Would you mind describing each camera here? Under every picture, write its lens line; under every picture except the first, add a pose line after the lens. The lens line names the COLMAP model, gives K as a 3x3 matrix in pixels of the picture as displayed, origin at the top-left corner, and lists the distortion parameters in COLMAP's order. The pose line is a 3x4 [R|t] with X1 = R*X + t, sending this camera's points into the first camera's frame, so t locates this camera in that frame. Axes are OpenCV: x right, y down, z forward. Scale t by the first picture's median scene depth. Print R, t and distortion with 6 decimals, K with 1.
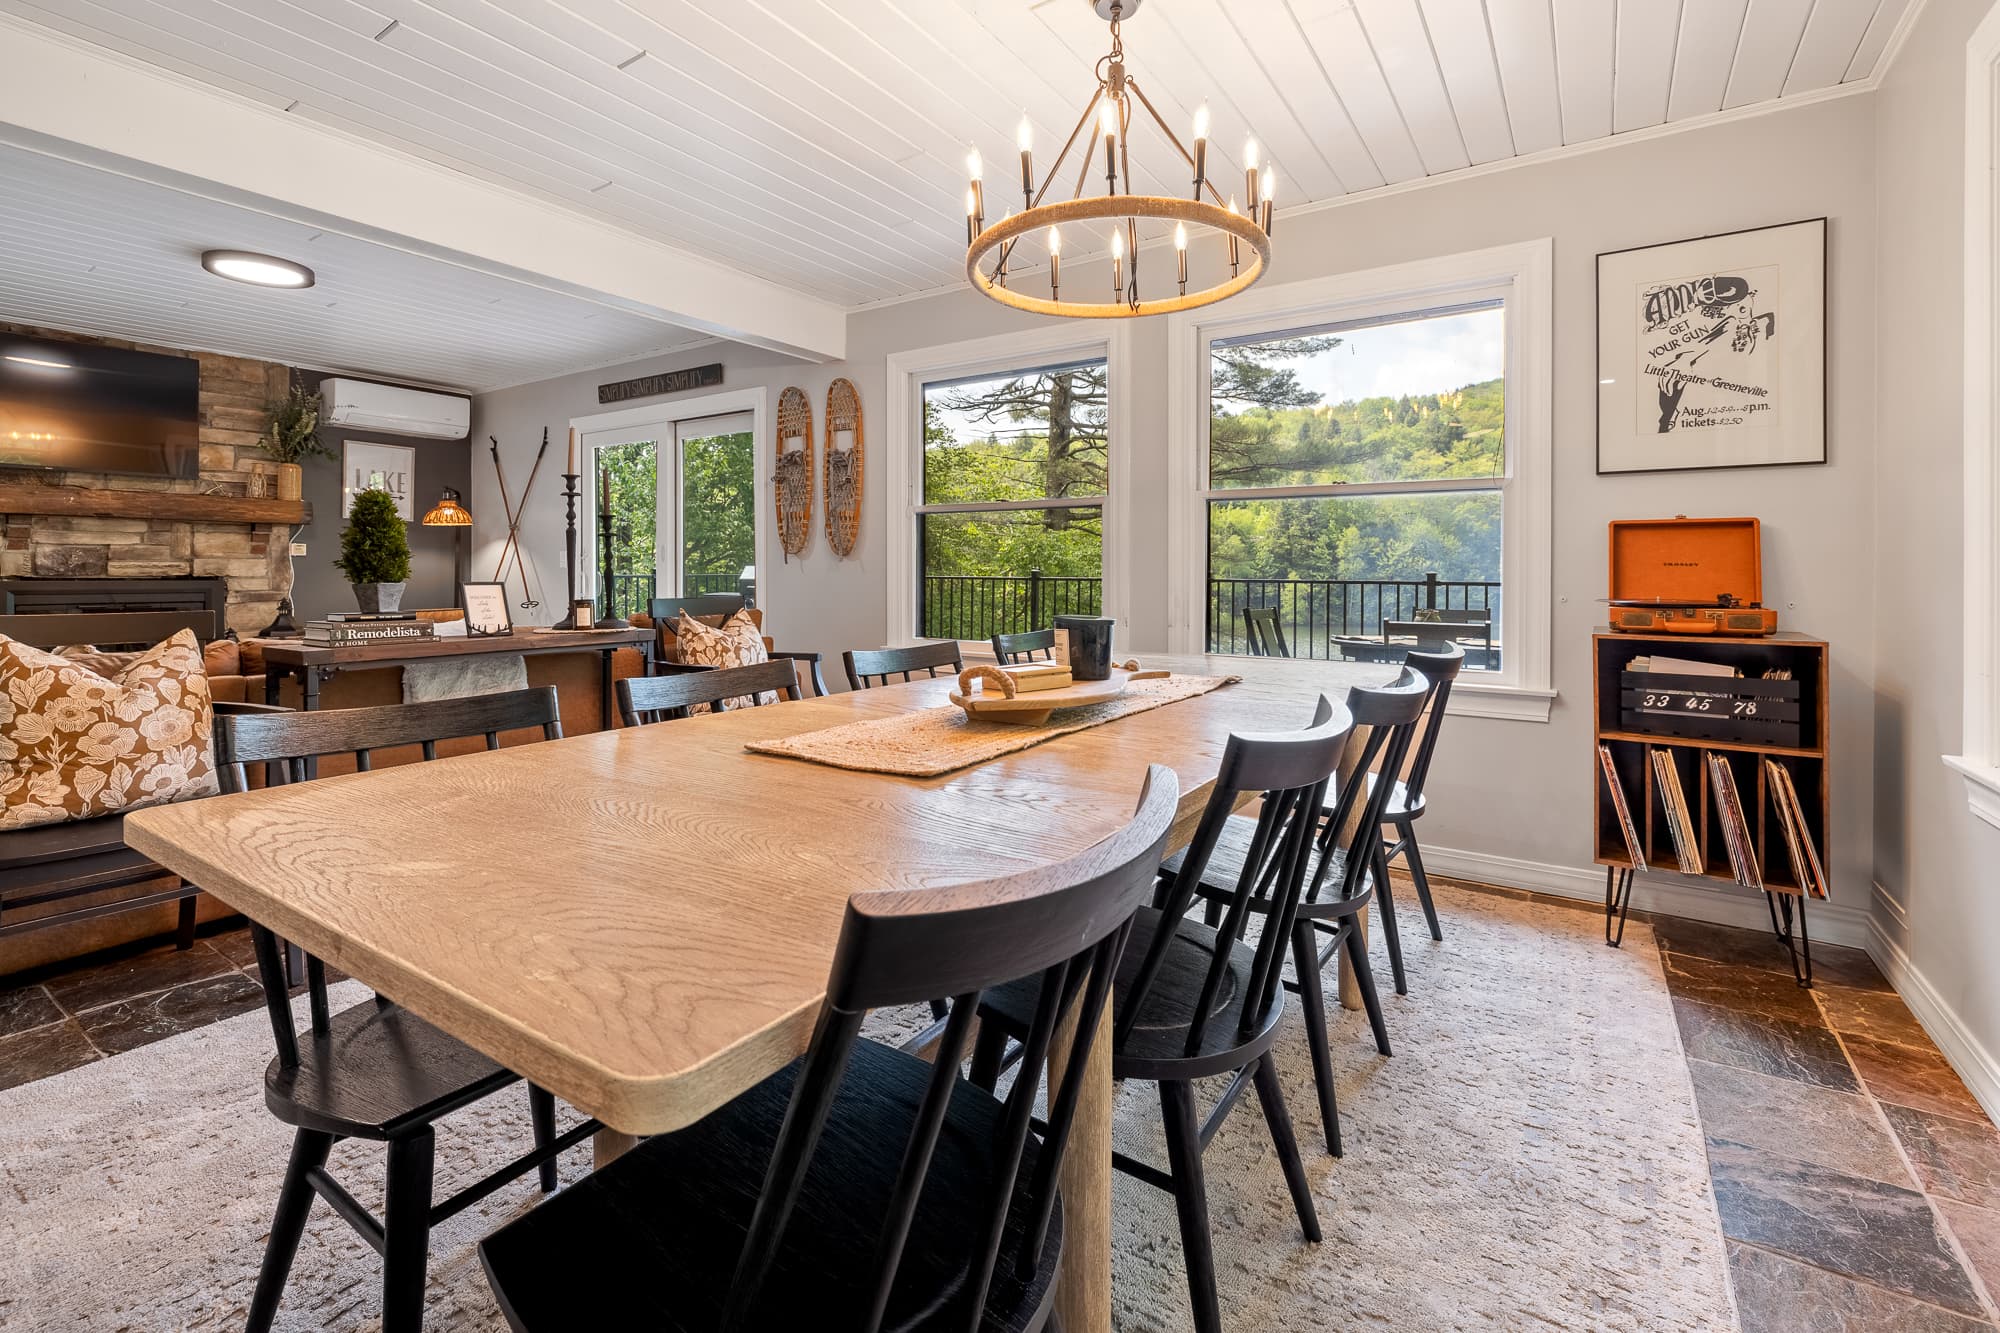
lens RADIAL K [[891.4, 0, 1010.7], [0, 891.4, 583.4], [0, 0, 1]] dist [-0.004758, -0.000411]
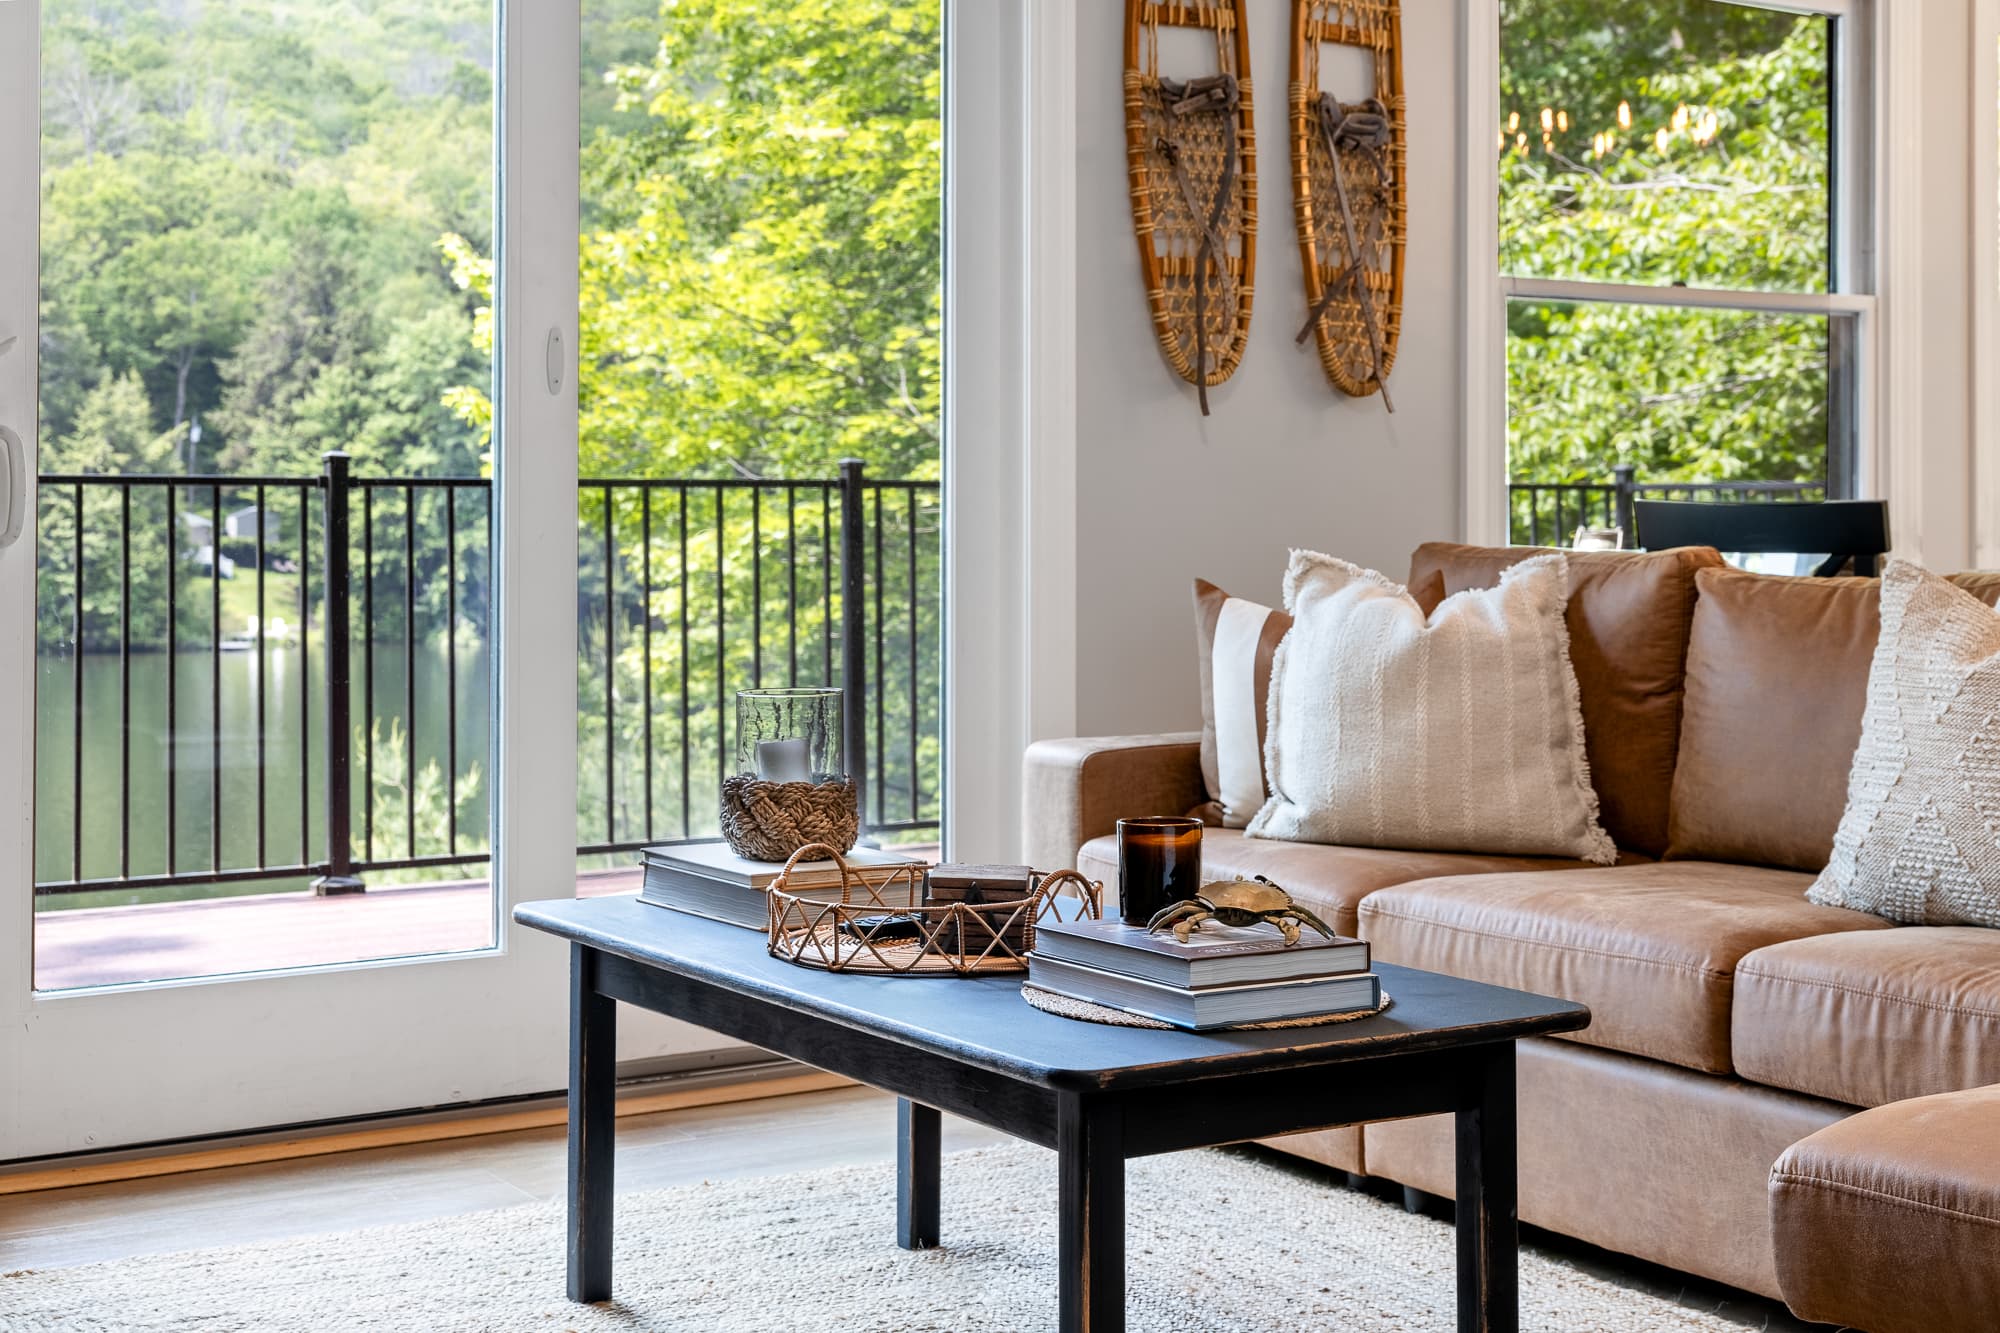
lens RADIAL K [[2909.1, 0, 938.8], [0, 2909.1, 474.1], [0, 0, 1]] dist [-0.007558, 0.000000]
pose [[0.393687, 0.005812, 0.919226, -1.130596], [0.013064, 0.999844, -0.011917, 0.011194], [-0.919152, 0.016700, 0.393550, 0.586061]]
